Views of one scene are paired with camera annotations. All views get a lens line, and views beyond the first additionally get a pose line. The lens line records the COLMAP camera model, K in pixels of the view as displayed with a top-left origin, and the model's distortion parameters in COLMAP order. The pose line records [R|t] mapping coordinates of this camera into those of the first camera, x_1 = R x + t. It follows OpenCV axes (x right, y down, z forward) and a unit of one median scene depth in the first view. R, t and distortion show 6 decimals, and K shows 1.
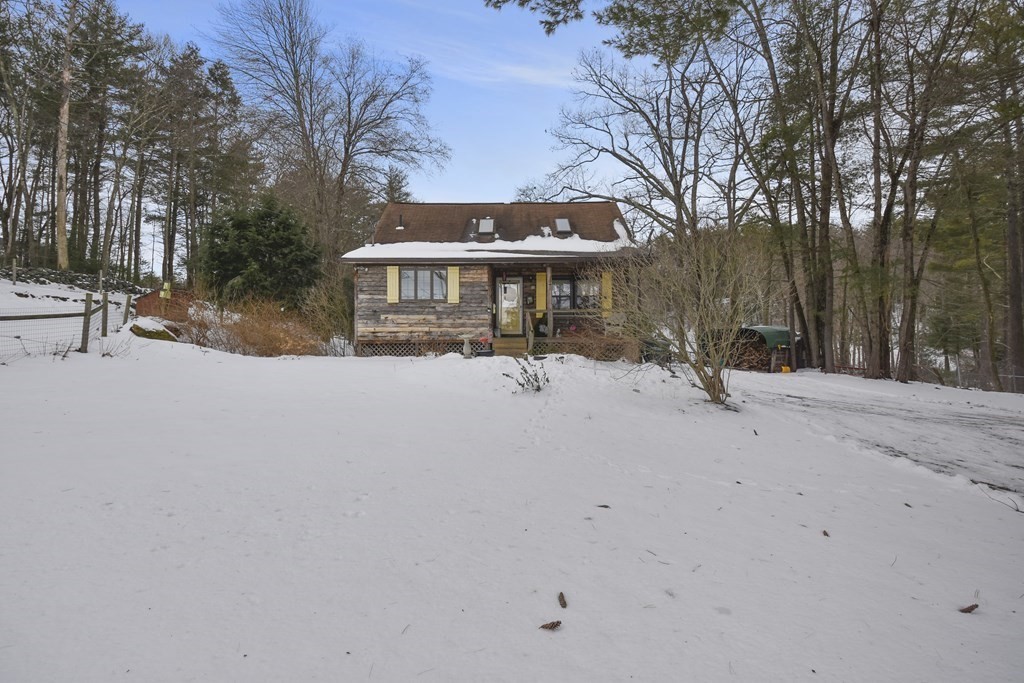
lens RADIAL K [[452.8, 0, 511.1], [0, 452.8, 325.1], [0, 0, 1]] dist [0.000396, -0.000108]
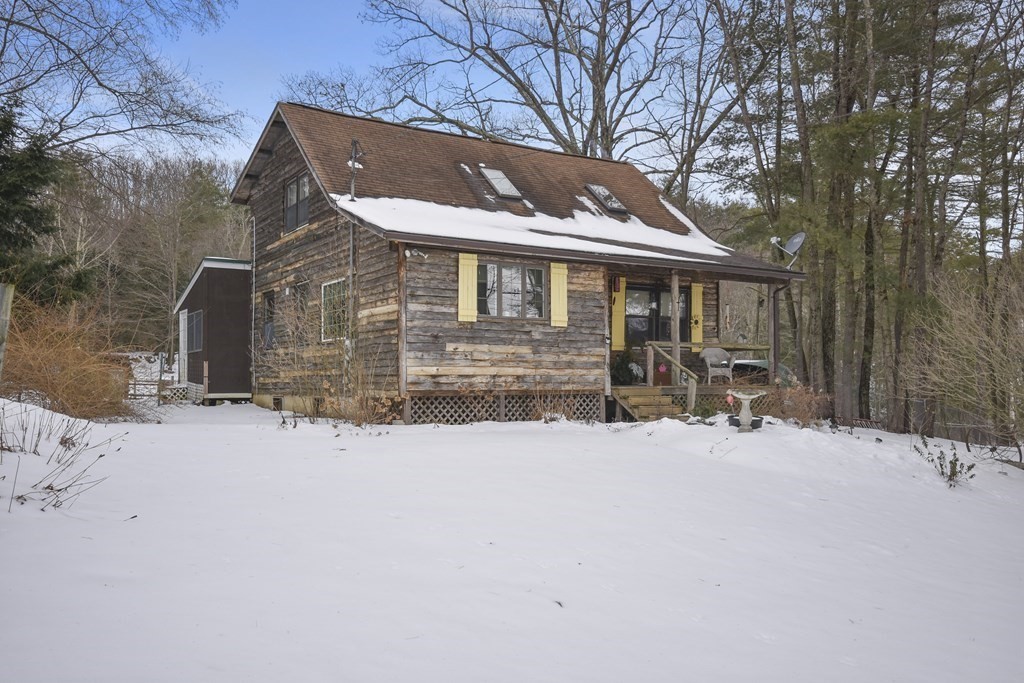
lens RADIAL K [[819.4, 0, 507.6], [0, 819.4, 357.8], [0, 0, 1]] dist [0.009197, 0.002277]
pose [[0.856915, 0.020745, 0.515039, -0.721911], [-0.039649, 0.998882, 0.025734, -0.033053], [-0.513930, -0.042473, 0.856780, 0.133675]]
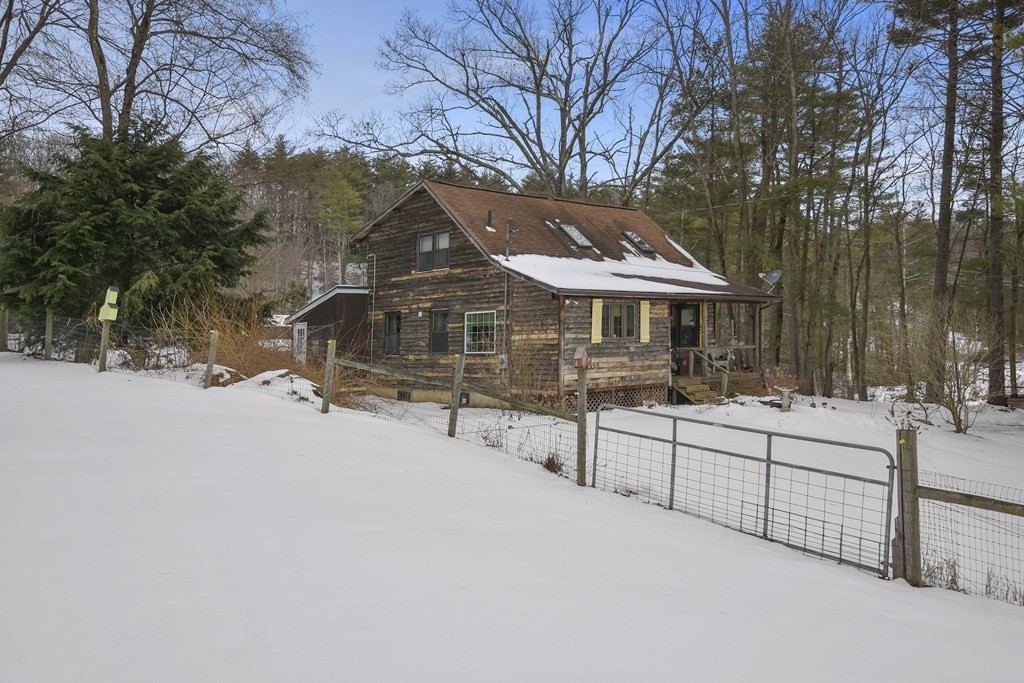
lens RADIAL K [[754.6, 0, 512.0], [0, 754.6, 341.5], [0, 0, 1]] dist [0.000777, -0.000075]
pose [[0.771848, -0.011558, 0.635702, -1.243213], [-0.021482, 0.998790, 0.044242, -0.108874], [-0.635444, -0.047804, 0.770666, 0.043752]]
